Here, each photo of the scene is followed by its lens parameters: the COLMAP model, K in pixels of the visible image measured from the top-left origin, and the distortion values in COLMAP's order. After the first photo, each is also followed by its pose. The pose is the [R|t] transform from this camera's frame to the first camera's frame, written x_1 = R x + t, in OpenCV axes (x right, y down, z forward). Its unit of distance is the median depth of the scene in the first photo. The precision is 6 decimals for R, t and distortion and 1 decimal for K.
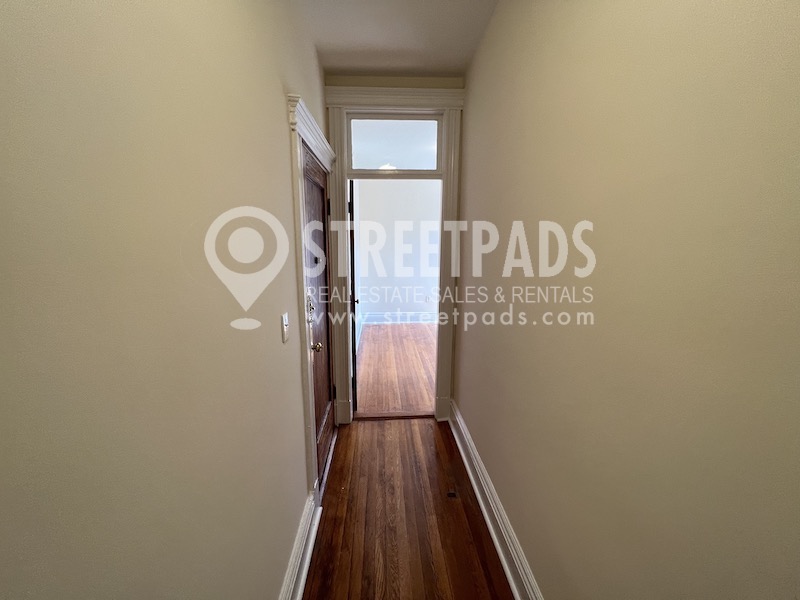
lens RADIAL K [[320.3, 0, 398.2], [0, 320.3, 296.2], [0, 0, 1]] dist [-0.001436, -0.000341]
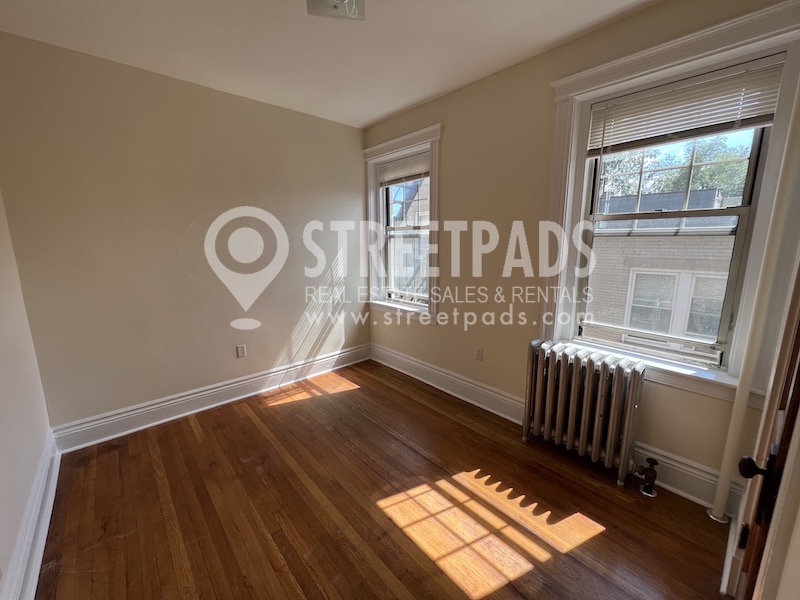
lens RADIAL K [[320.3, 0, 396.0], [0, 320.3, 297.1], [0, 0, 1]] dist [-0.001436, -0.000341]
pose [[0.782515, -0.112785, 0.612331, -0.032616], [0.104625, 0.993291, 0.049251, -0.171365], [-0.613778, 0.025525, 0.789066, 1.076605]]
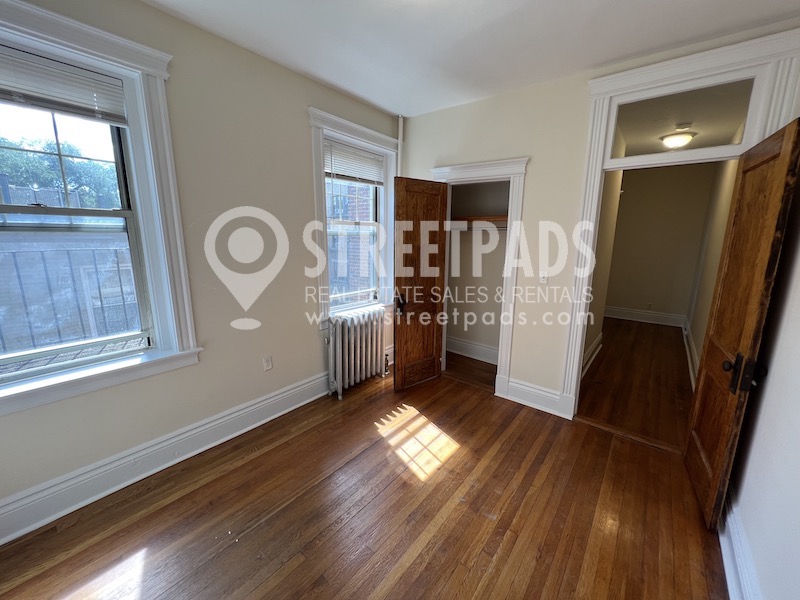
lens RADIAL K [[320.3, 0, 398.1], [0, 320.3, 298.5], [0, 0, 1]] dist [-0.001436, -0.000341]
pose [[-0.739811, -0.136424, 0.658839, -0.086253], [0.098186, 0.946853, 0.306315, -0.349487], [-0.665612, 0.291304, -0.687097, 2.128032]]
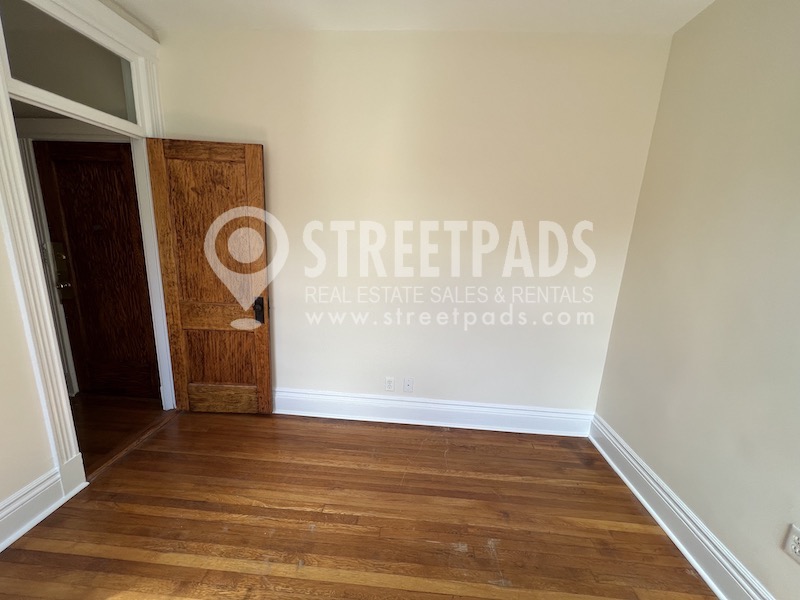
lens RADIAL K [[320.3, 0, 394.5], [0, 320.3, 301.1], [0, 0, 1]] dist [-0.001436, -0.000341]
pose [[-0.128534, 0.212660, -0.968636, 0.643655], [-0.203276, 0.950349, 0.235619, -0.285655], [0.970648, 0.227186, -0.078924, 1.766496]]
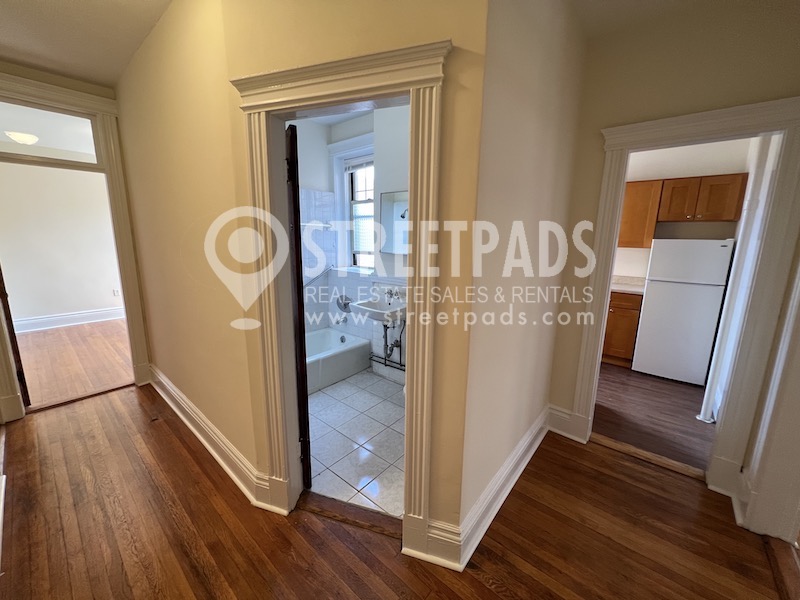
lens RADIAL K [[320.3, 0, 399.2], [0, 320.3, 296.7], [0, 0, 1]] dist [-0.001436, -0.000341]
pose [[0.688789, -0.129351, 0.713329, -0.010331], [0.107288, 0.991307, 0.076161, 0.089977], [-0.716979, 0.024072, 0.696679, -0.493500]]
